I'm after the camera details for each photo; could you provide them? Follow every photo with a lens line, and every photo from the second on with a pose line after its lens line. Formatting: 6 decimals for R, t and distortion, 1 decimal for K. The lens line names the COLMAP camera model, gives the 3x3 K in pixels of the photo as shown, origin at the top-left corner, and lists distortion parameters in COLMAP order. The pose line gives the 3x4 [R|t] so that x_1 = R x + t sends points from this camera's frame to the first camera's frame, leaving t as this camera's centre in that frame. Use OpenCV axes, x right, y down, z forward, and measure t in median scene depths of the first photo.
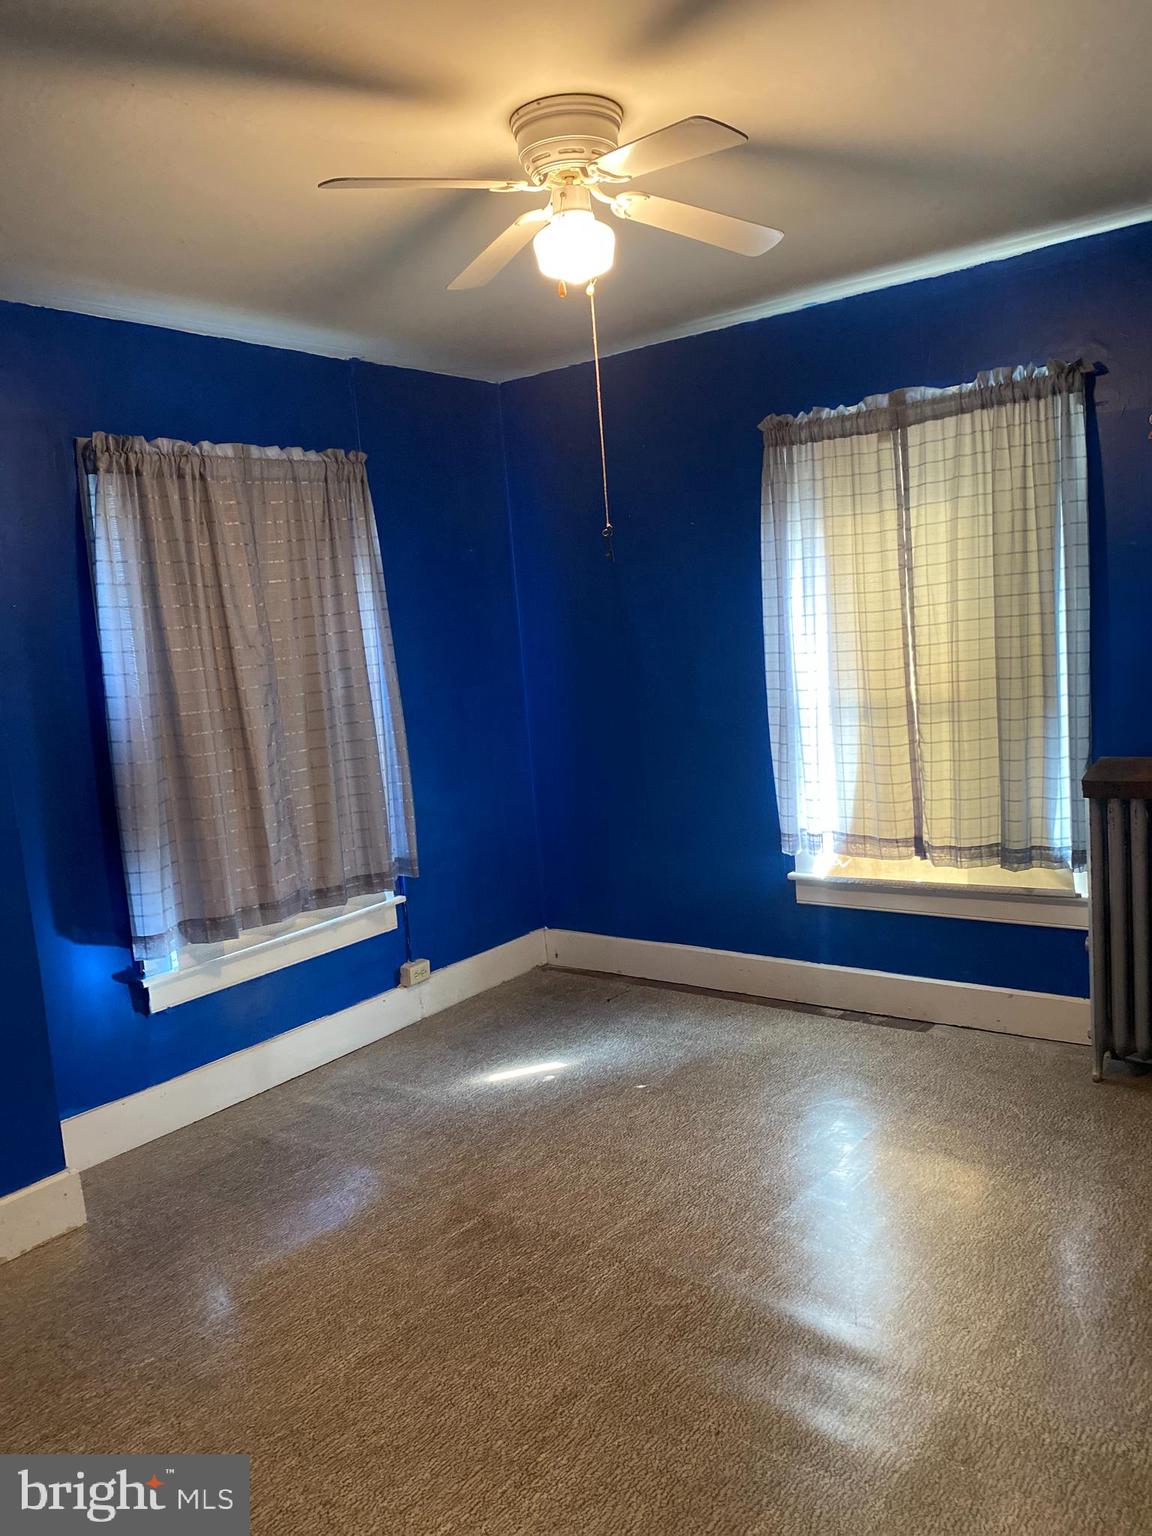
lens RADIAL K [[1172.5, 0, 576.0], [0, 1172.5, 768.0], [0, 0, 1]] dist [-0.034106, -0.001681]
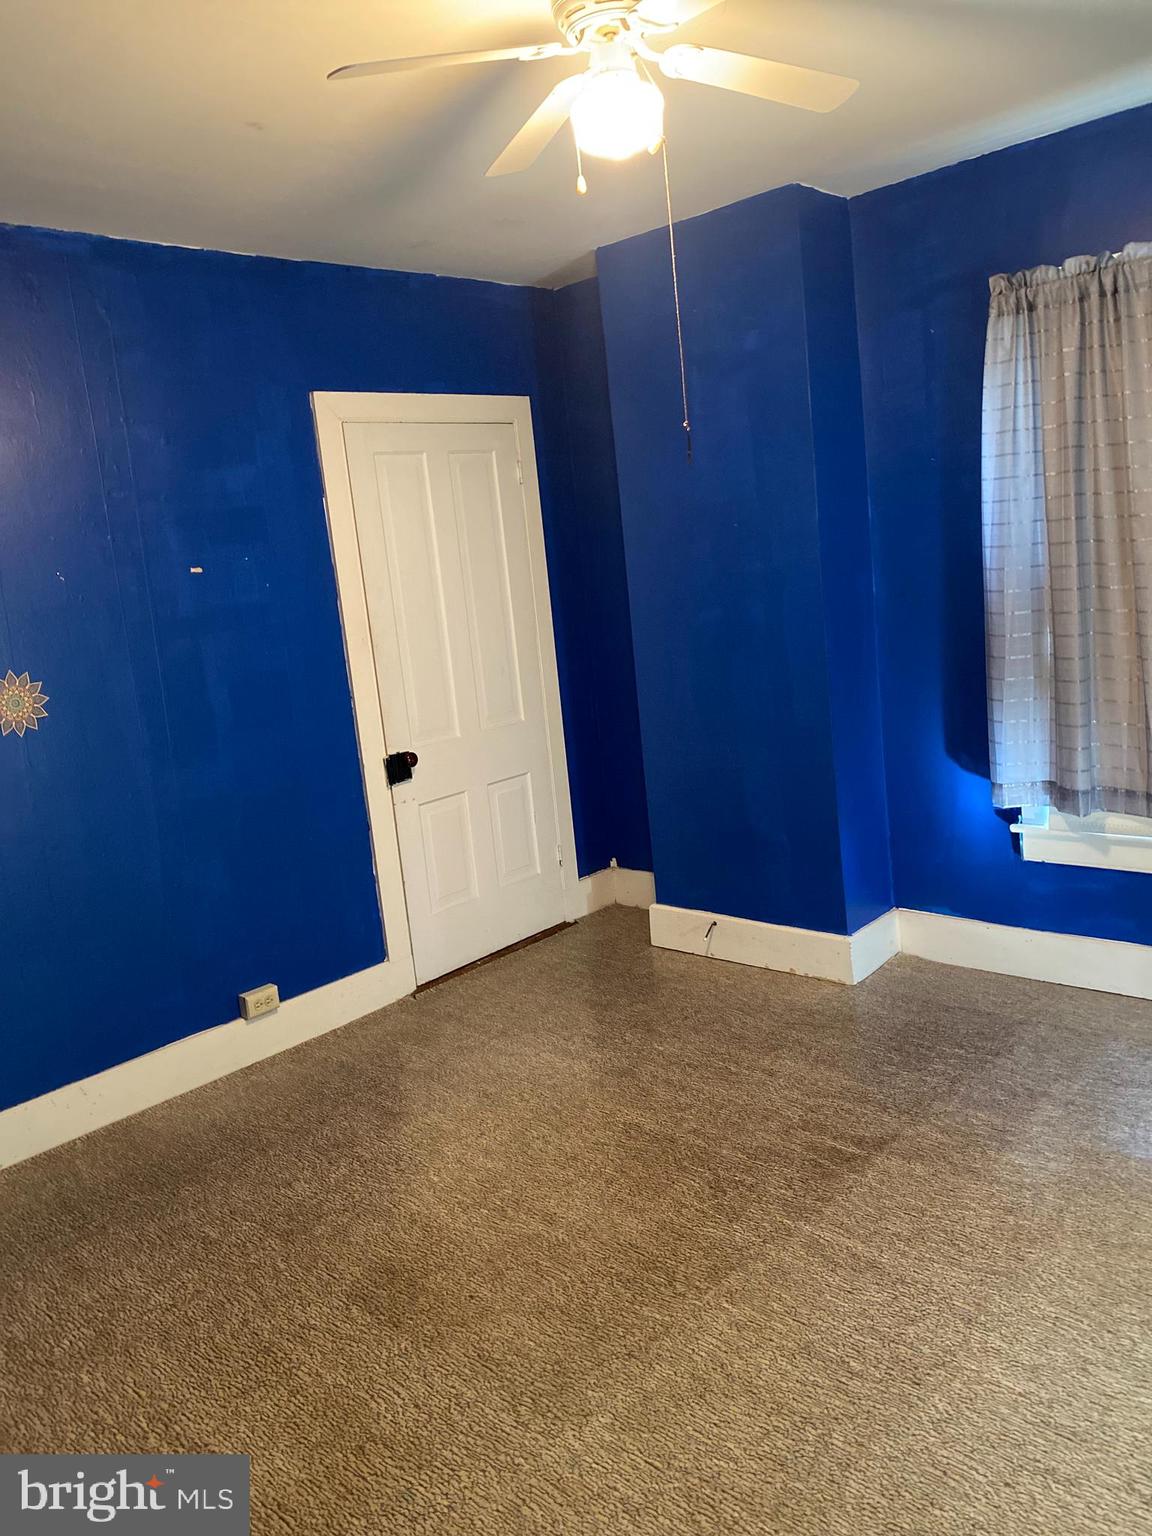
lens RADIAL K [[1172.5, 0, 576.0], [0, 1172.5, 768.0], [0, 0, 1]] dist [-0.034106, -0.001681]
pose [[-0.075119, 0.273338, -0.958980, 0.778985], [-0.026572, 0.960807, 0.275940, -0.171914], [0.996820, 0.046210, -0.064912, 0.847385]]
